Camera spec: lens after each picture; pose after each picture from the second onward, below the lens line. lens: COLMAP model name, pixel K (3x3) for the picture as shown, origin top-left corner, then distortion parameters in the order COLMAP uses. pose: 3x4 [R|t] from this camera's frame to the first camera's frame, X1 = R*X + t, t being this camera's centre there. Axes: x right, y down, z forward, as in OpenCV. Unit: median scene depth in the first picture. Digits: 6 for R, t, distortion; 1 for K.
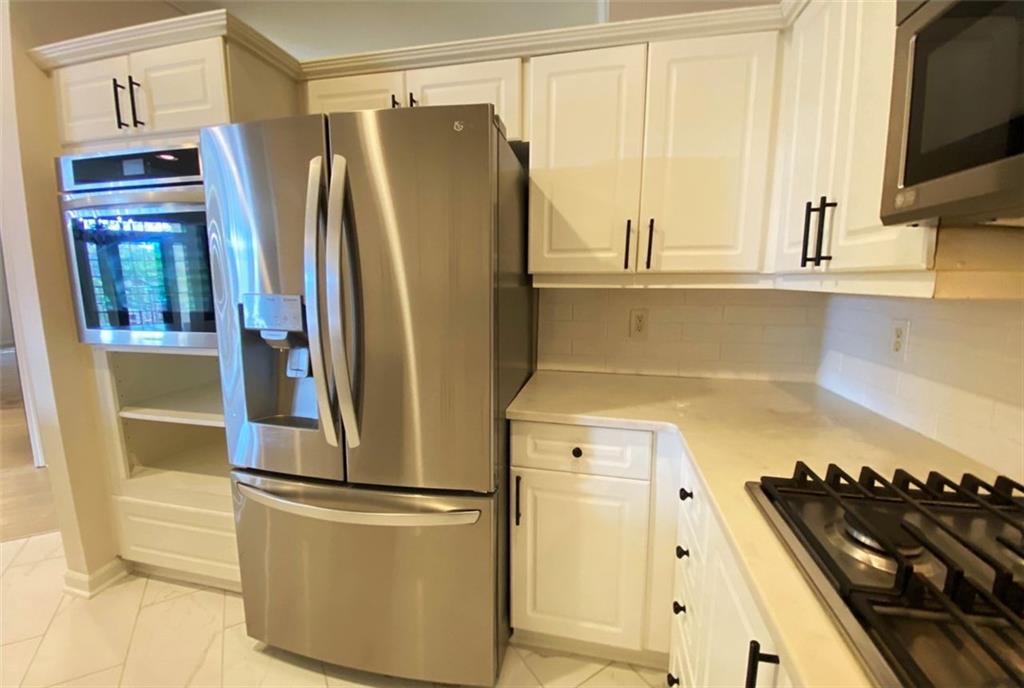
lens RADIAL K [[433.2, 0, 509.1], [0, 433.2, 347.4], [0, 0, 1]] dist [-0.000348, -0.015419]
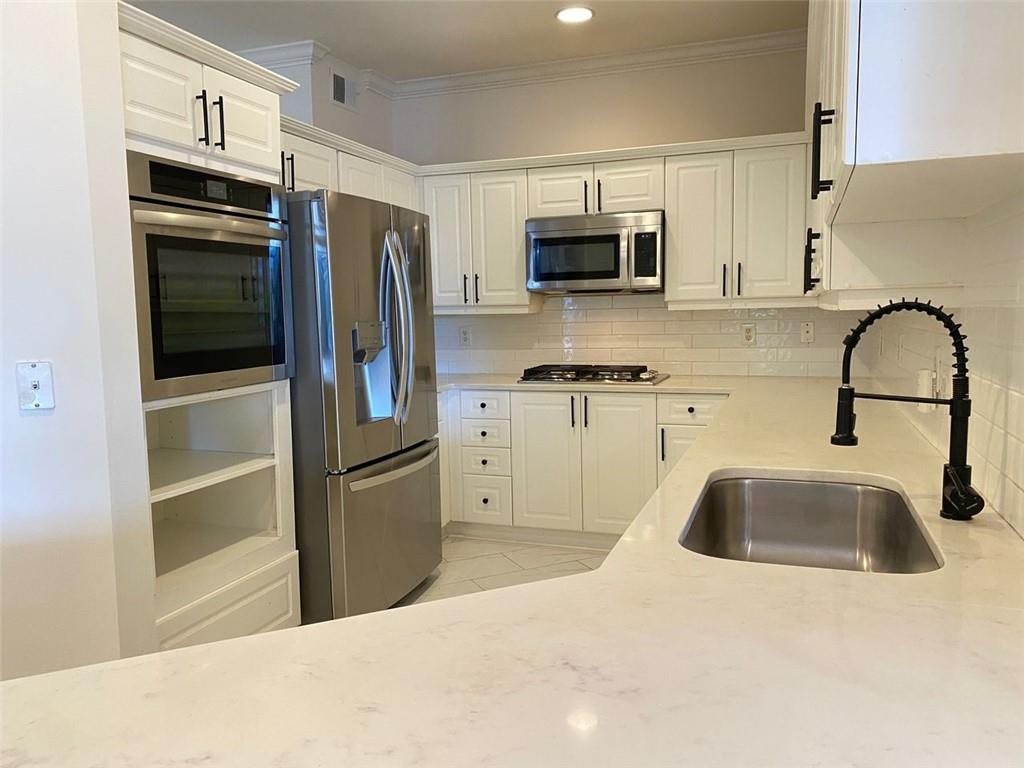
lens RADIAL K [[774.4, 0, 499.6], [0, 774.4, 384.6], [0, 0, 1]] dist [0.078877, -0.108981]
pose [[0.134464, -0.098814, 0.985979, -2.556365], [0.177306, 0.981357, 0.074170, -0.031314], [-0.974927, 0.164847, 0.149478, 0.236681]]
